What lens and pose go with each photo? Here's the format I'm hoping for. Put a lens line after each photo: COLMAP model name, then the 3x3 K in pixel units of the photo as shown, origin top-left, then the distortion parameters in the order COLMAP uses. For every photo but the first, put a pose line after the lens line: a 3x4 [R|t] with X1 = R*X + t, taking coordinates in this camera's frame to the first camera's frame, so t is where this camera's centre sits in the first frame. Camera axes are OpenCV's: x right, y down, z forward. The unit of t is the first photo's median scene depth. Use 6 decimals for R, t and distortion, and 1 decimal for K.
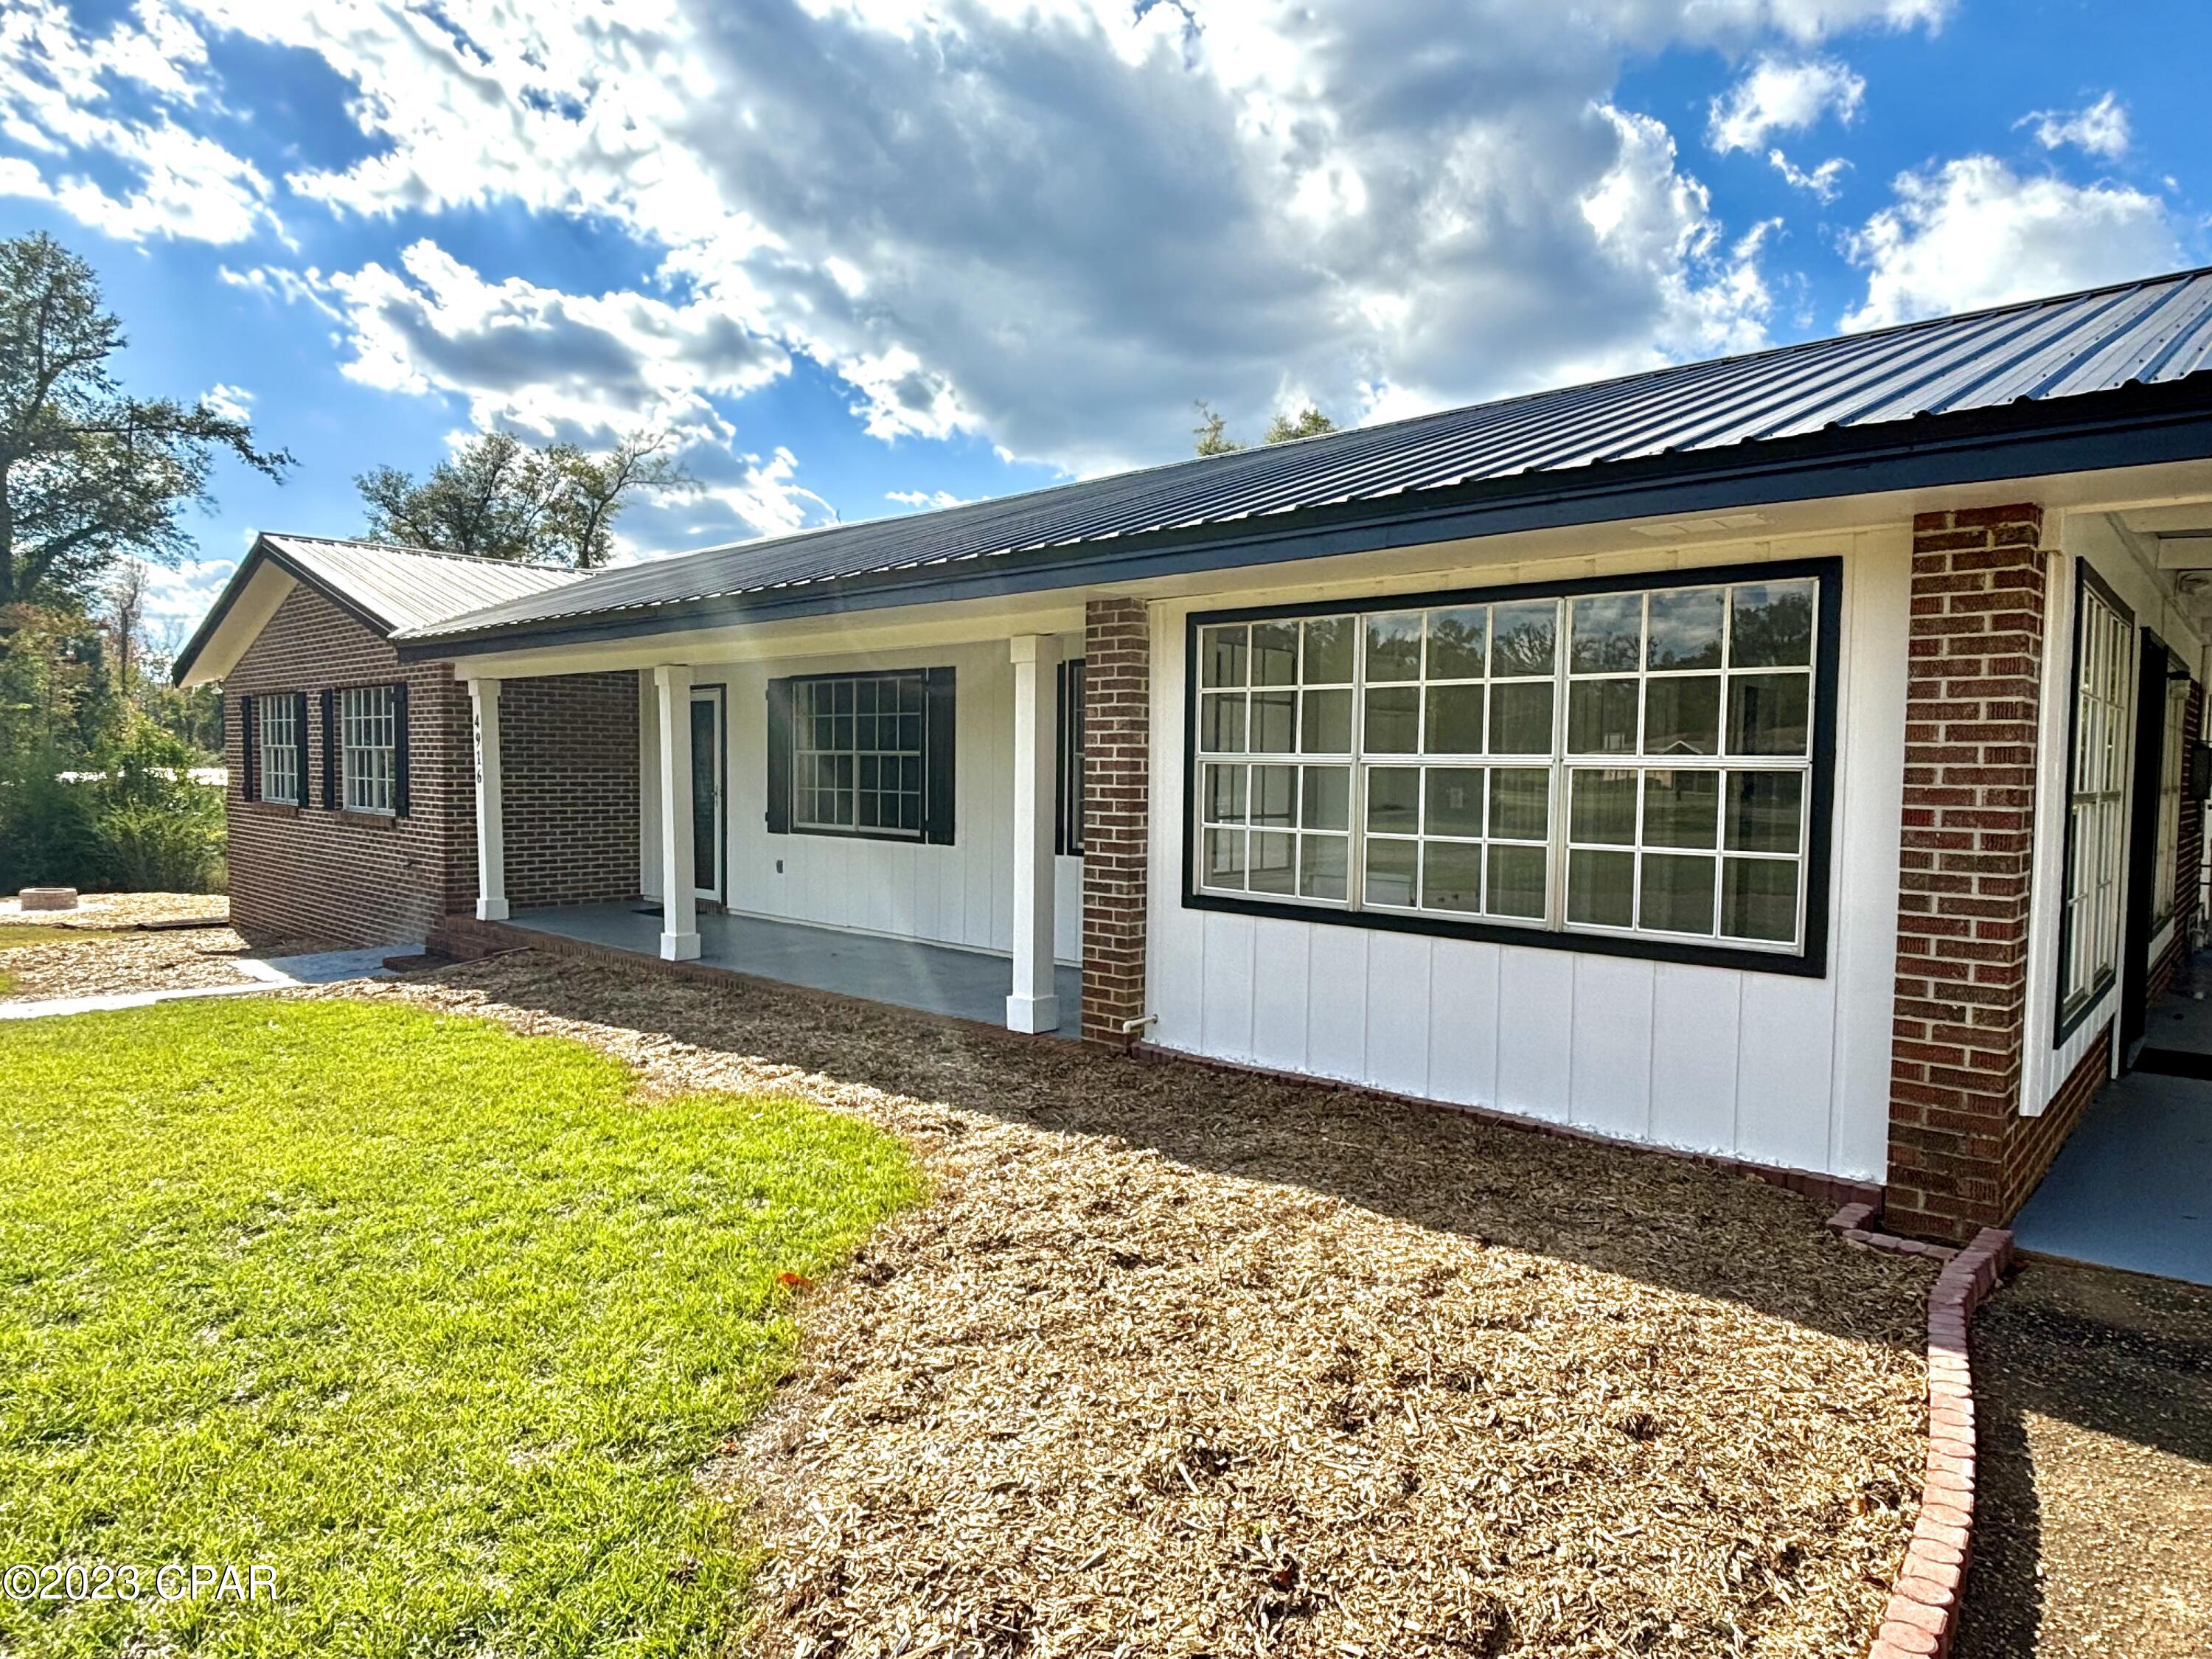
lens RADIAL K [[1301.0, 0, 1106.0], [0, 1301.0, 829.5], [0, 0, 1]] dist [0.042767, -0.000251]
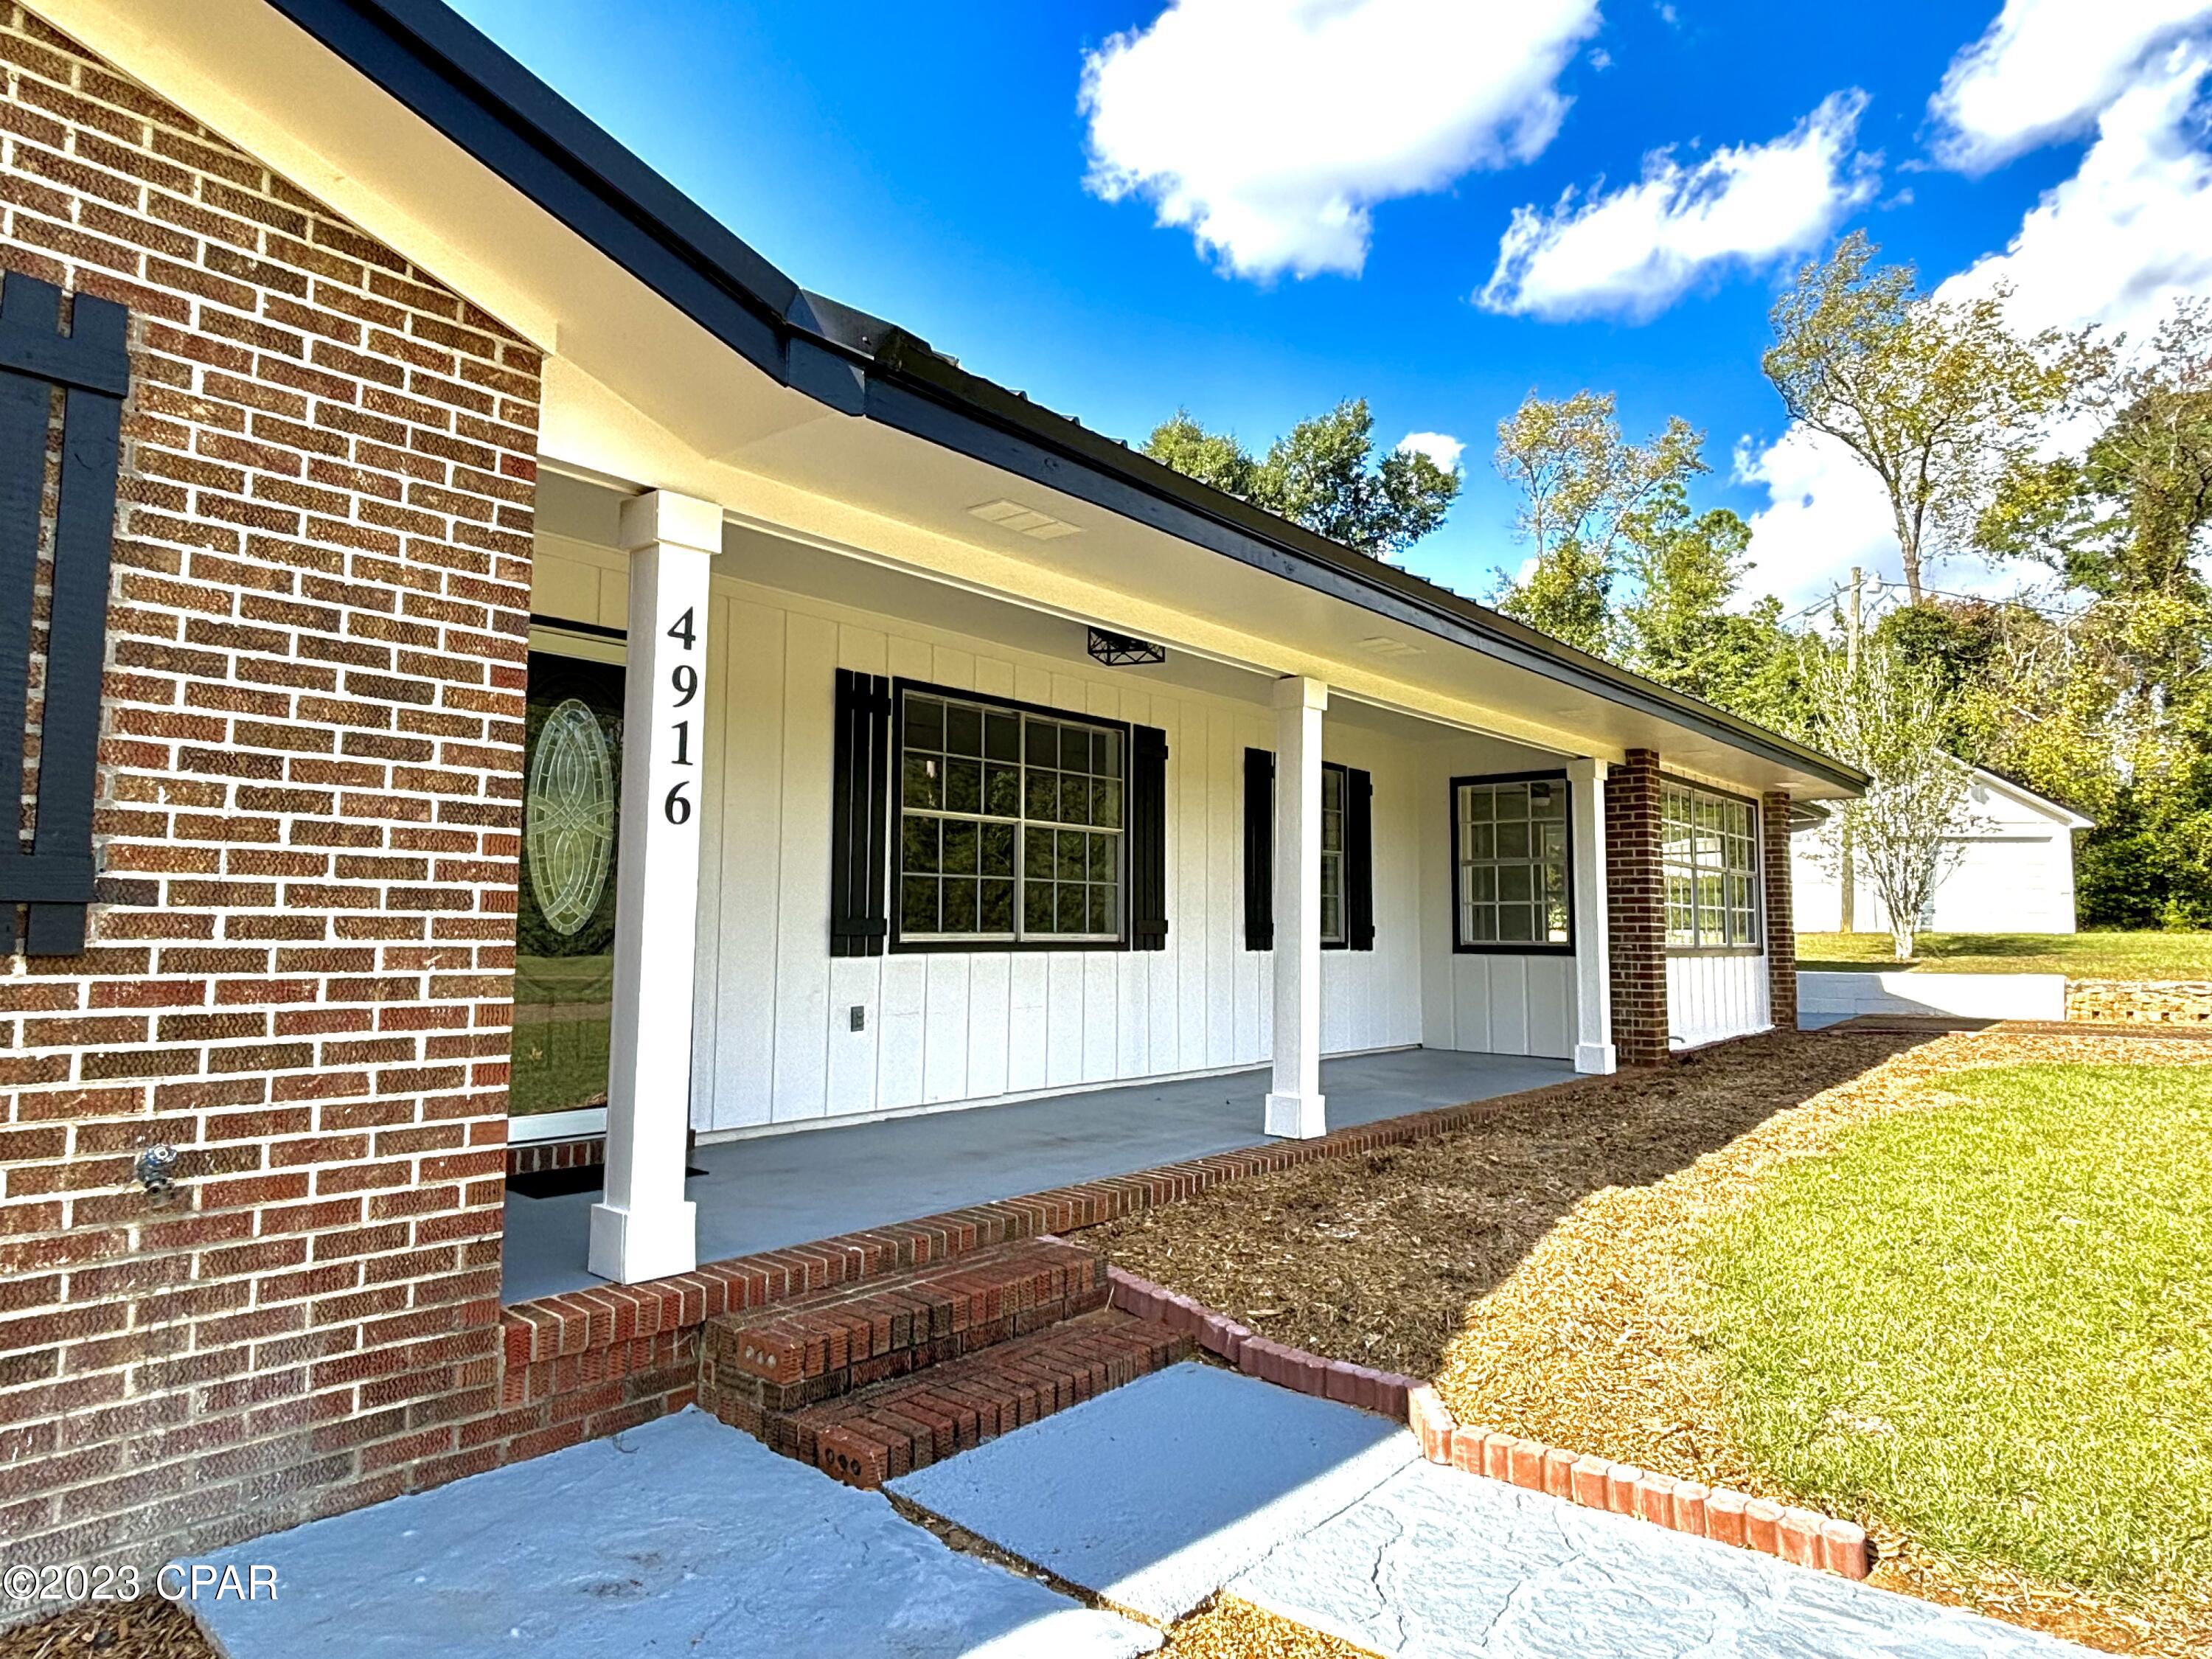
lens RADIAL K [[1301.0, 0, 1106.0], [0, 1301.0, 829.5], [0, 0, 1]] dist [0.042767, -0.000251]
pose [[-0.043158, 0.070312, 0.996591, -1.333258], [0.047675, 0.996529, -0.068243, -0.012753], [-0.997930, 0.044568, -0.046361, 1.547640]]
